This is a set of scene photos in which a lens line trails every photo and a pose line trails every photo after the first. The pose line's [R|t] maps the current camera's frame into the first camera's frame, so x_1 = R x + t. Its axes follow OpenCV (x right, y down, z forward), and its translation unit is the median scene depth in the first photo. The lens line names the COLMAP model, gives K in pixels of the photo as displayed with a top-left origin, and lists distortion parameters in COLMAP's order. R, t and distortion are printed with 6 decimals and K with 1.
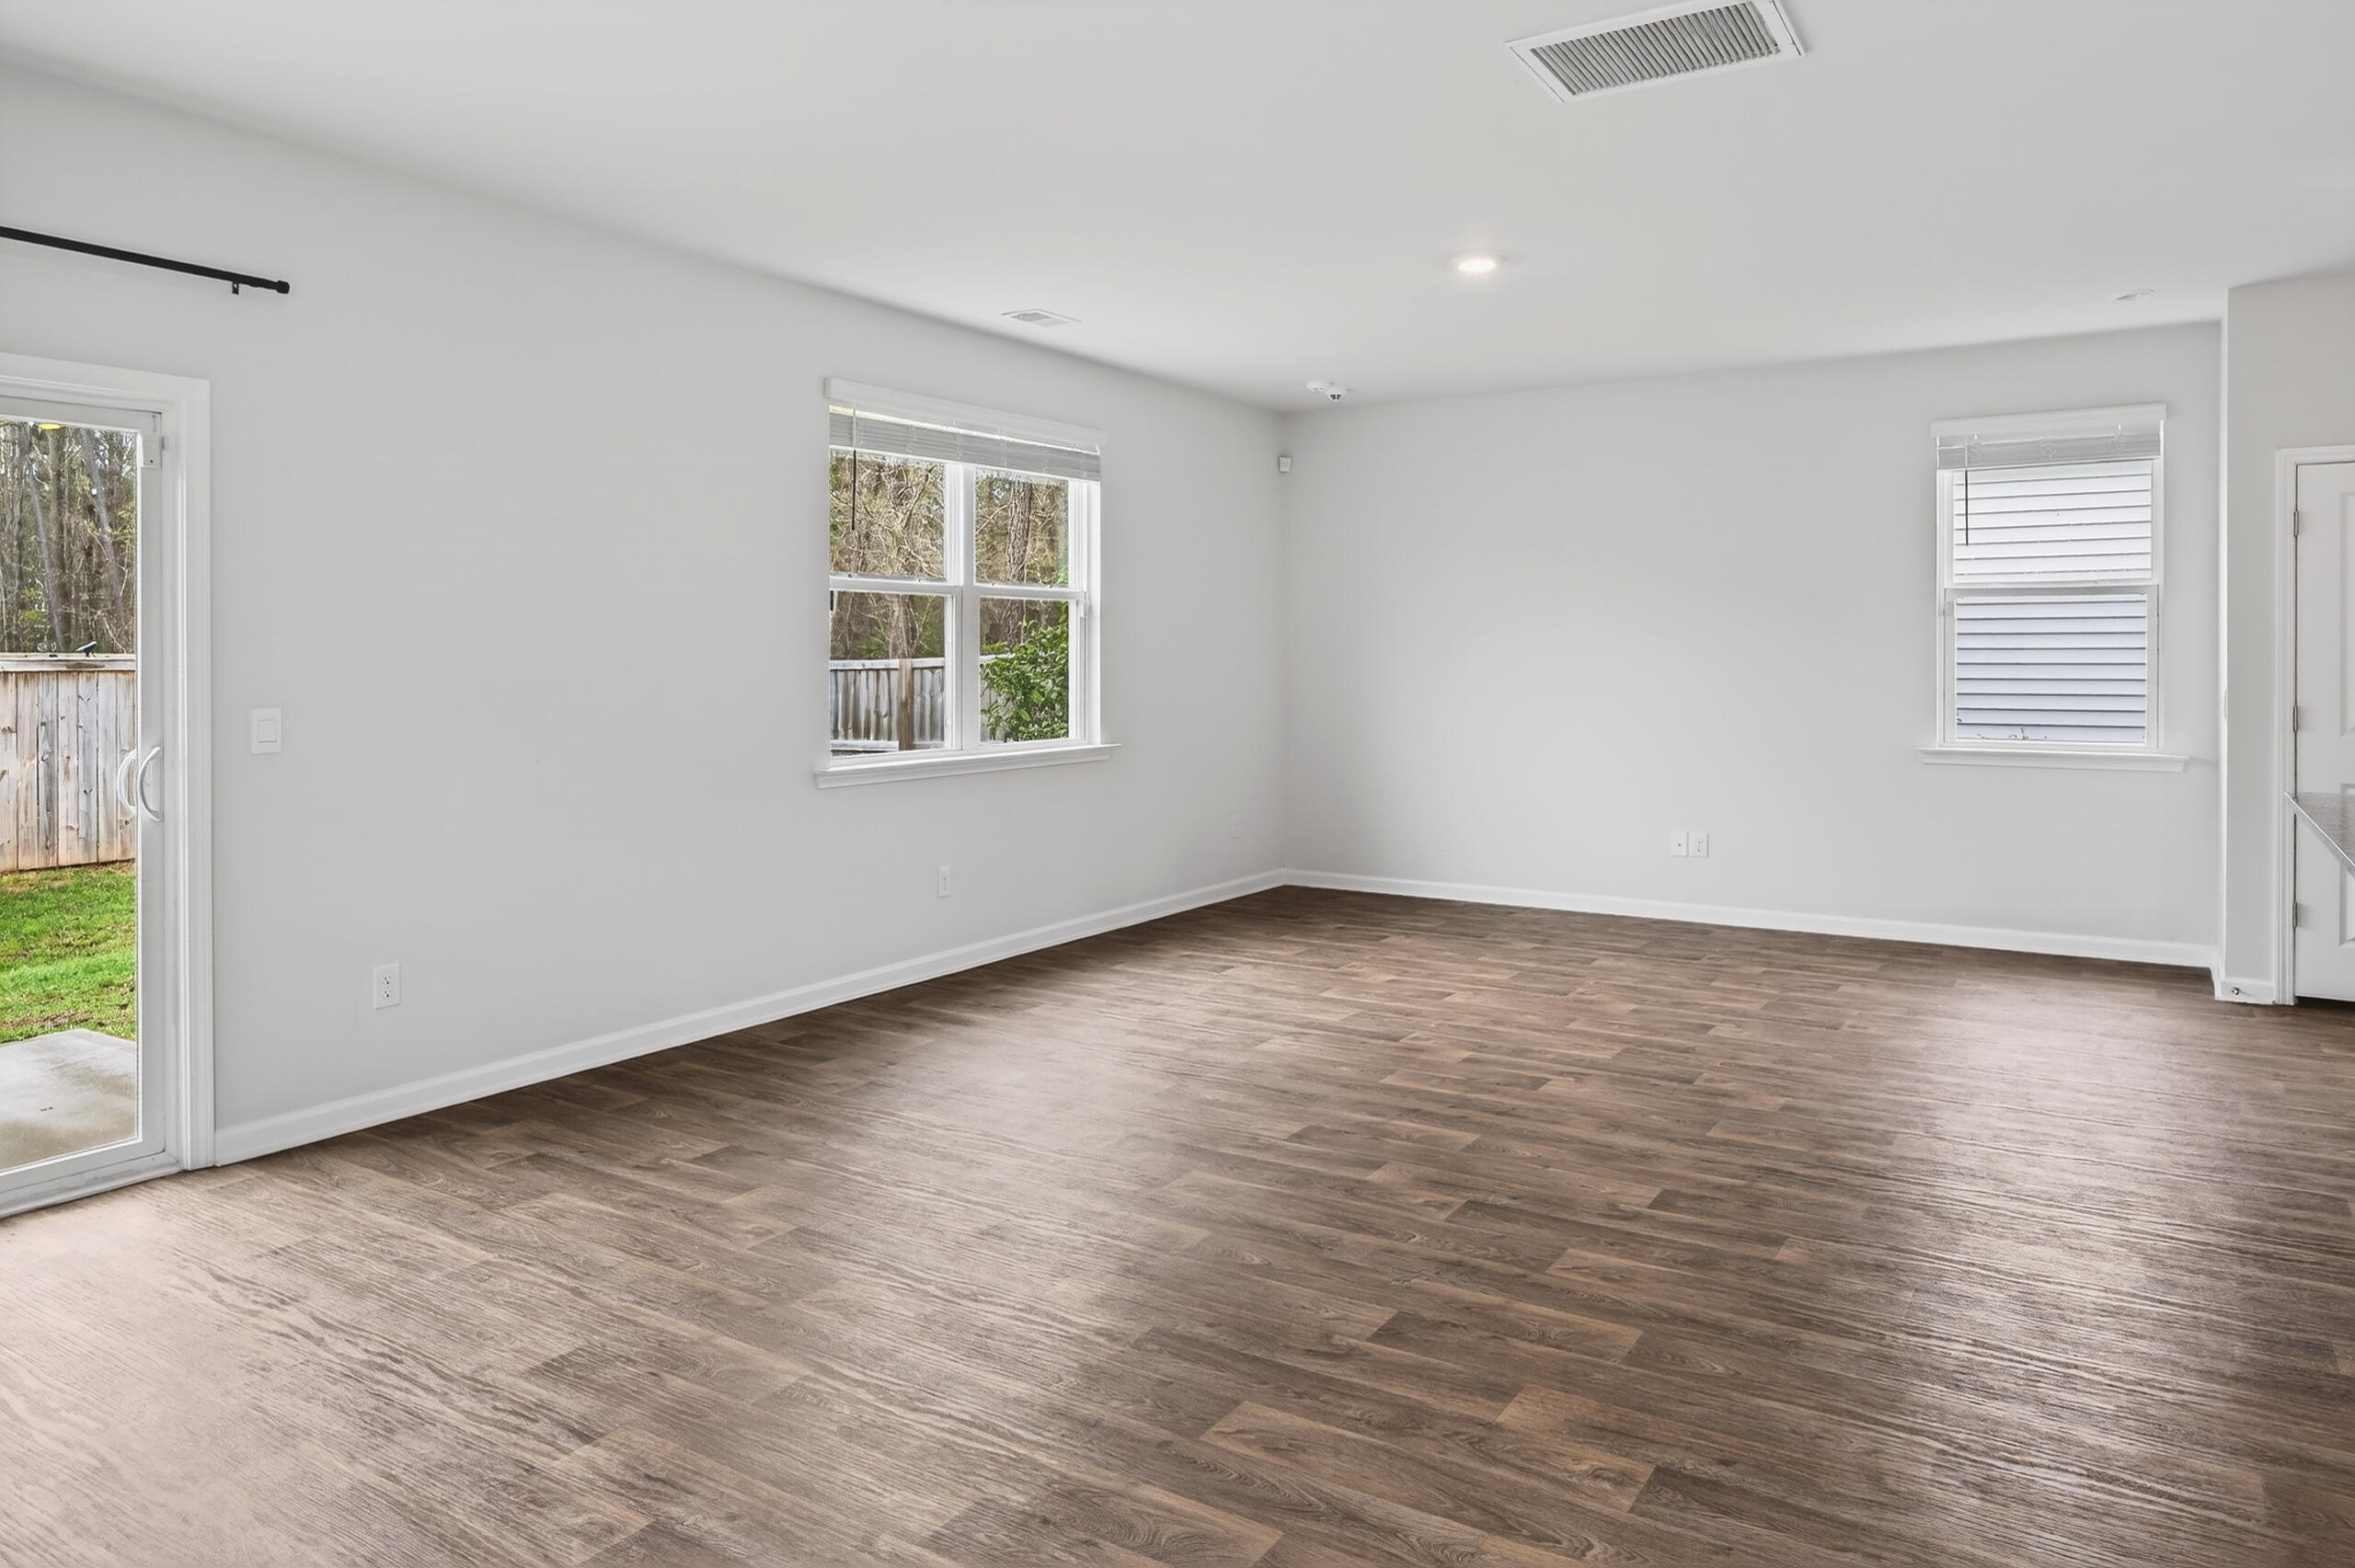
lens RADIAL K [[1571.5, 0, 1185.8], [0, 1571.5, 774.1], [0, 0, 1]] dist [-0.008459, 0.017250]
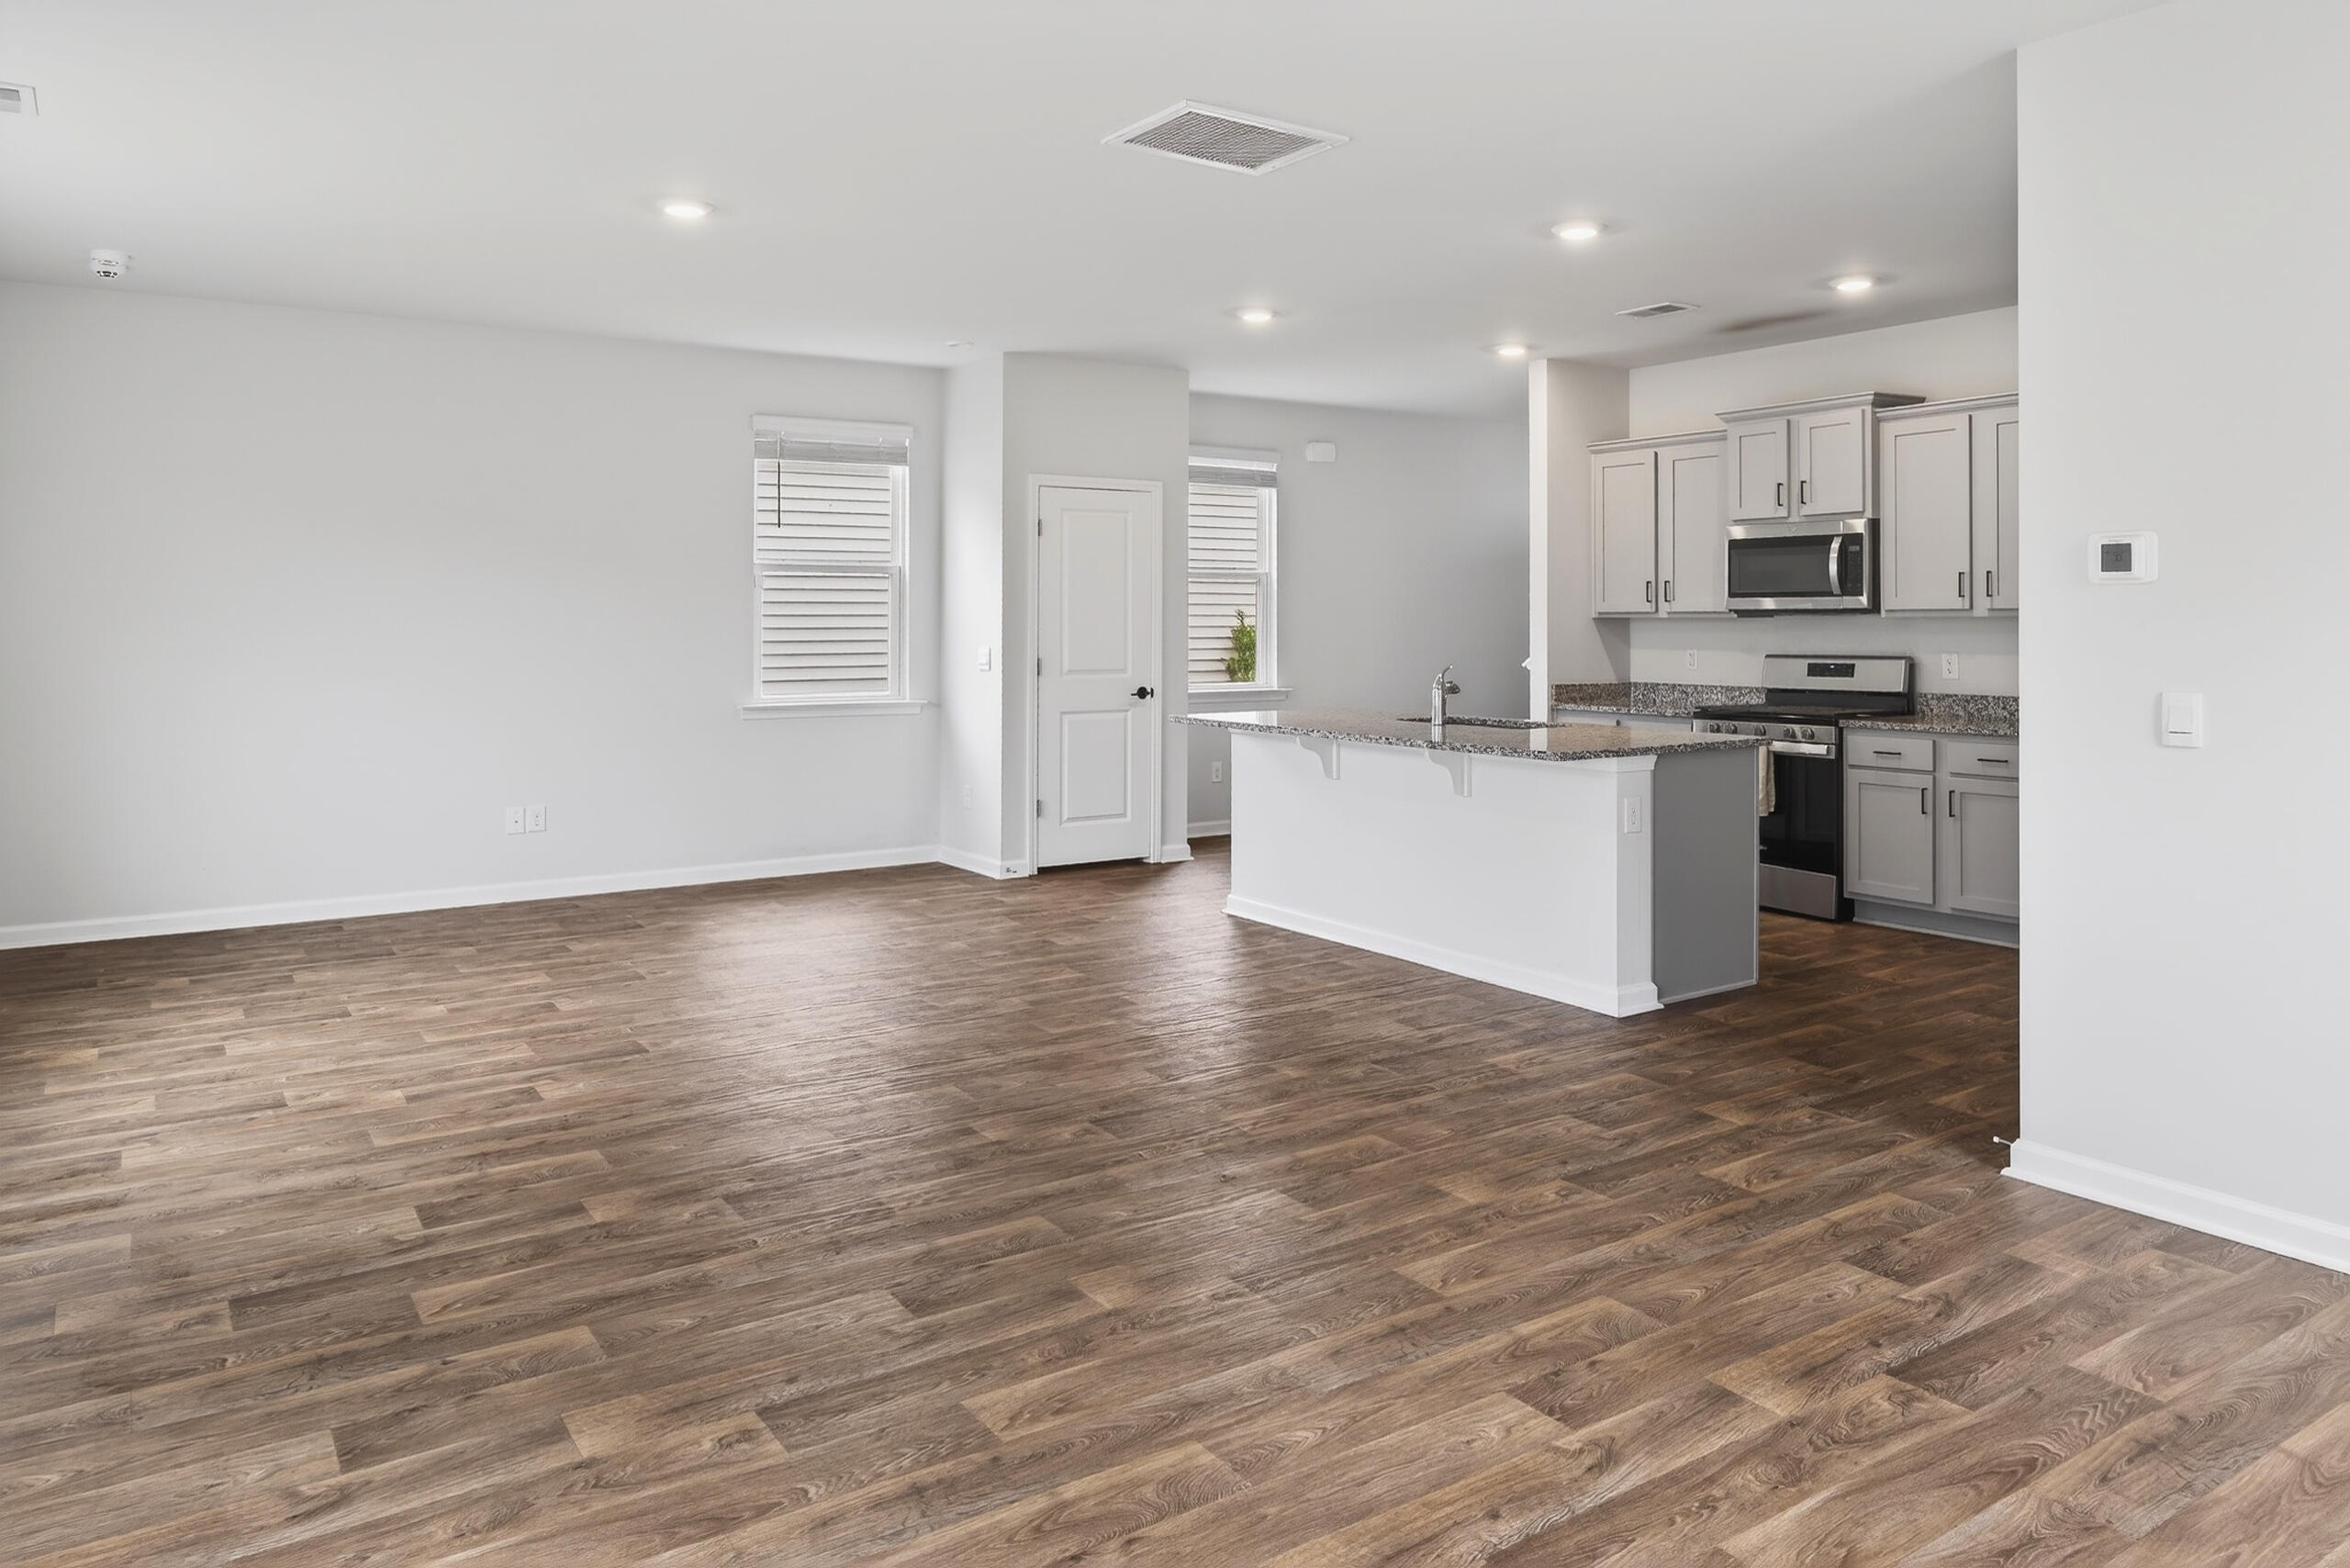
lens RADIAL K [[1568.5, 0, 1184.0], [0, 1568.5, 779.2], [0, 0, 1]] dist [-0.008459, 0.017250]
pose [[0.398984, -0.093652, 0.912163, -0.450982], [0.072281, 0.994887, 0.070530, -0.022996], [-0.914104, 0.037792, 0.403714, 0.284865]]
